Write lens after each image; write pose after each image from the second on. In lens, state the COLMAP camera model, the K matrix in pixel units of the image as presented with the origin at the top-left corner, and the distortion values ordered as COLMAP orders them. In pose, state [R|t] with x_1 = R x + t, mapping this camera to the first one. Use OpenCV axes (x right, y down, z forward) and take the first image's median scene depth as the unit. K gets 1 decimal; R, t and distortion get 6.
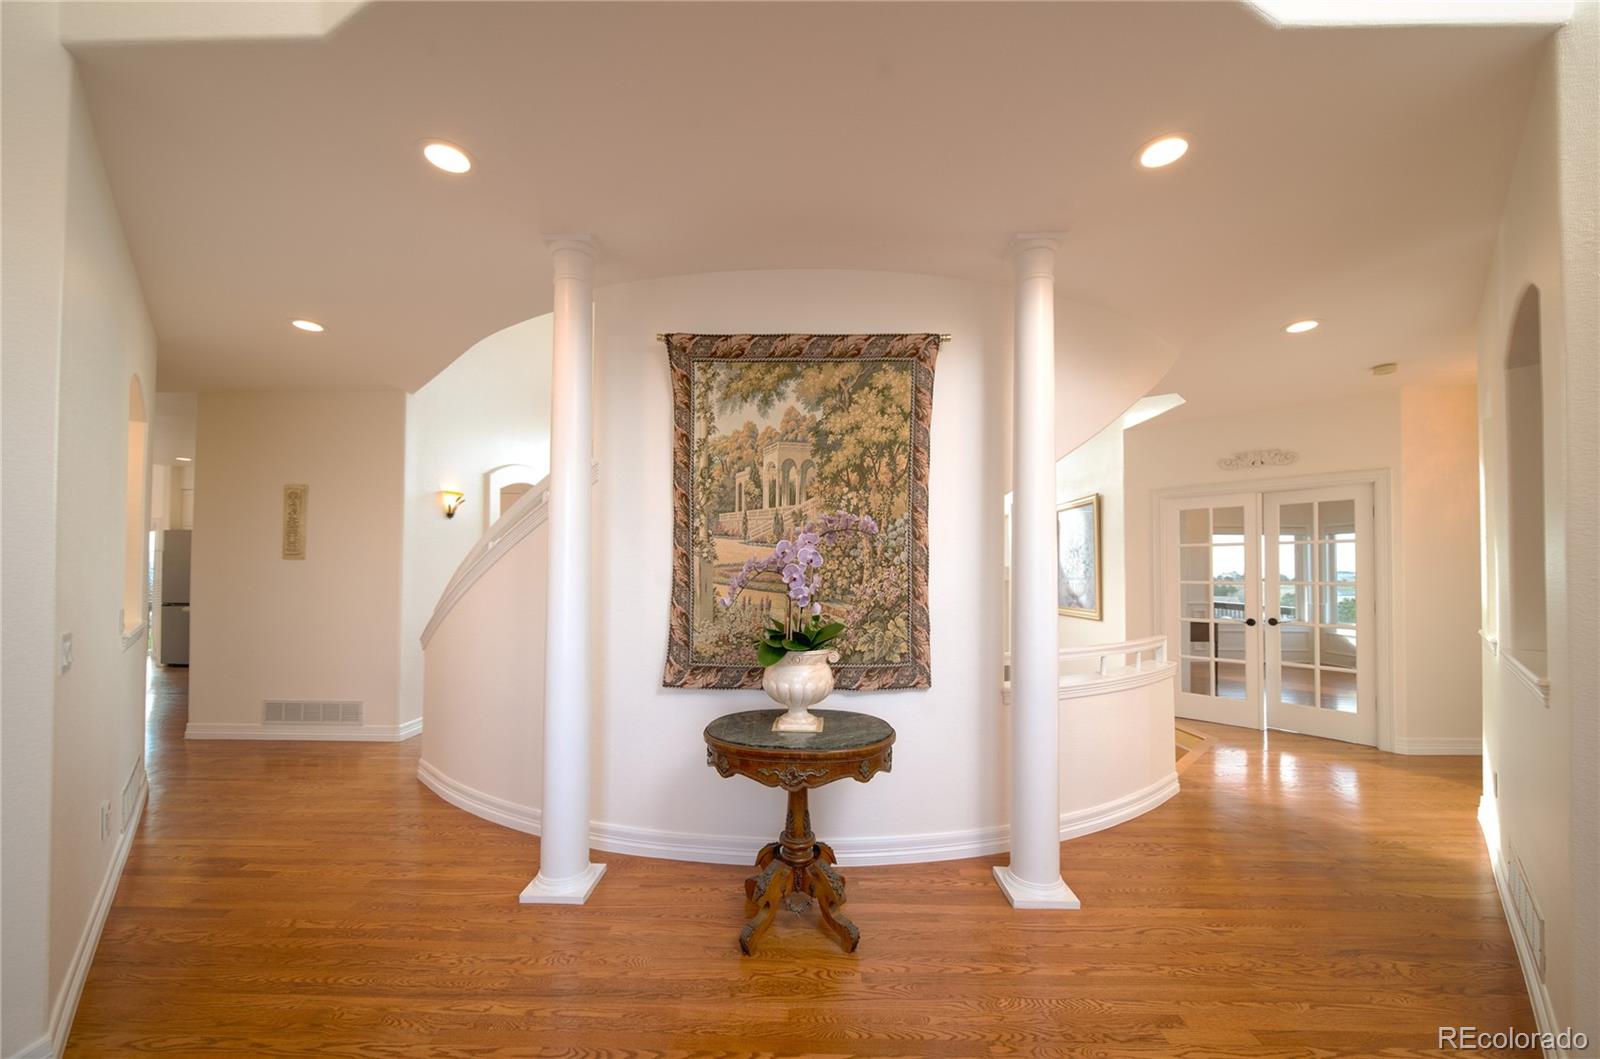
lens RADIAL K [[598.2, 0, 792.1], [0, 598.2, 552.2], [0, 0, 1]] dist [-0.000872, -0.000076]
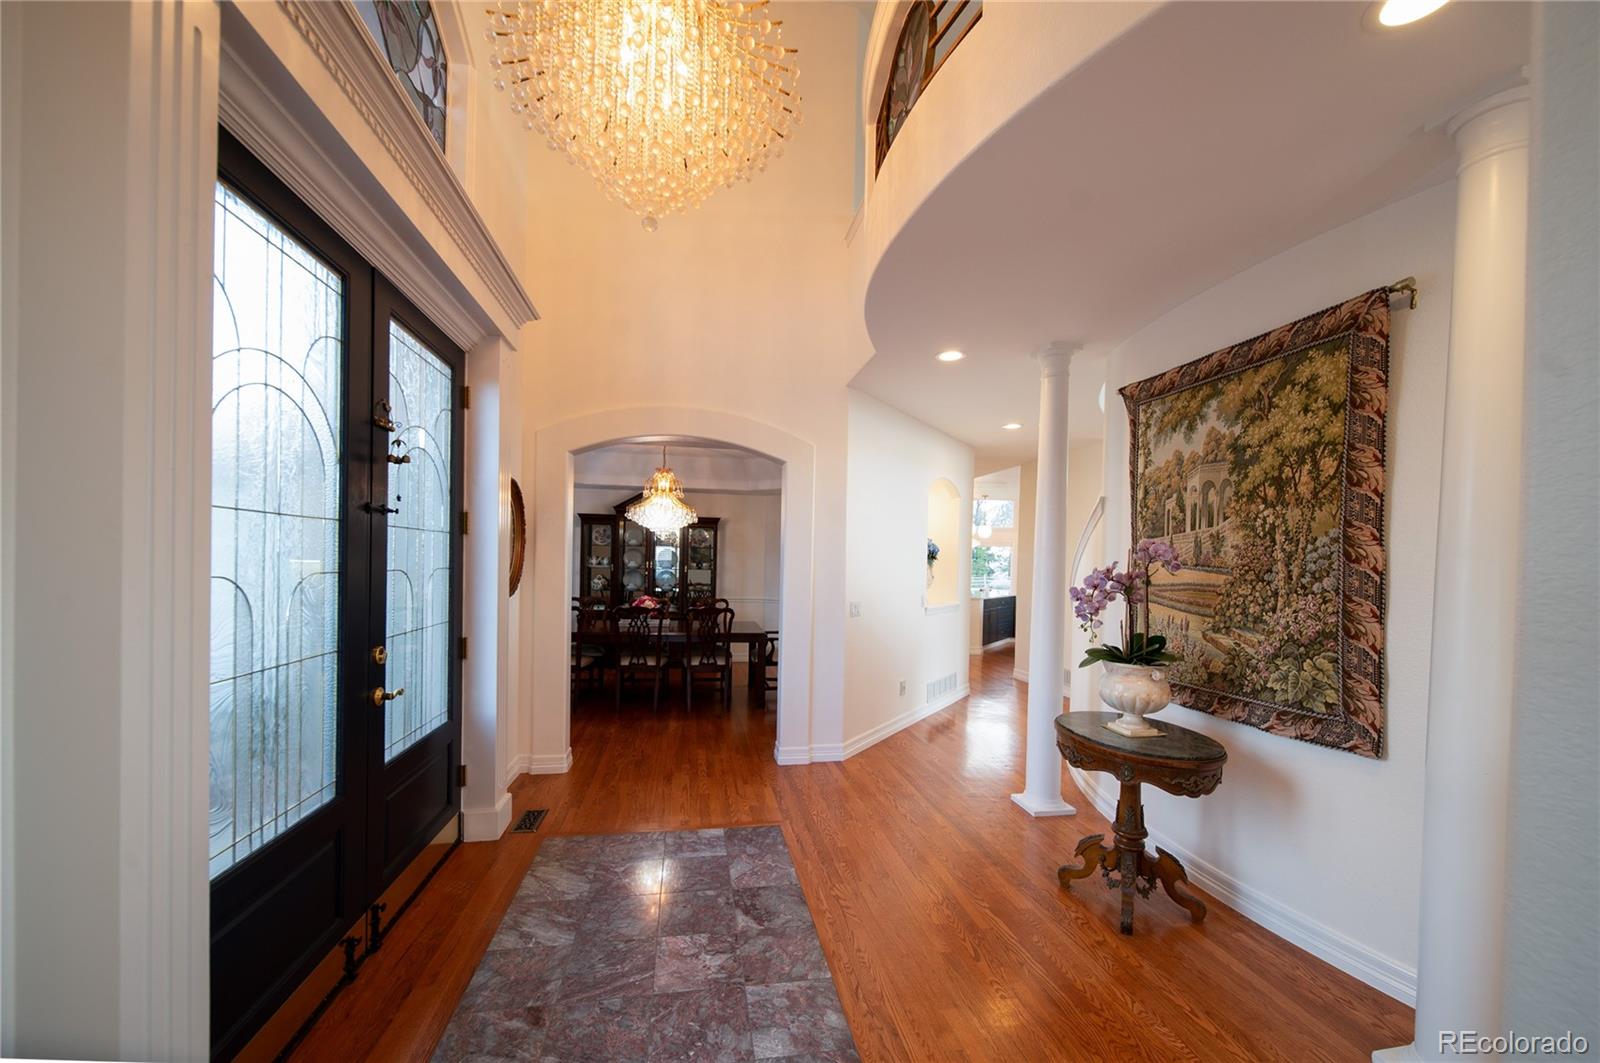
lens RADIAL K [[598.2, 0, 792.1], [0, 598.2, 554.2], [0, 0, 1]] dist [-0.000872, -0.000076]
pose [[0.196499, -0.011430, -0.980437, 0.831288], [0.006270, 0.999926, -0.010401, -0.028339], [0.980484, -0.004104, 0.196556, 0.128691]]
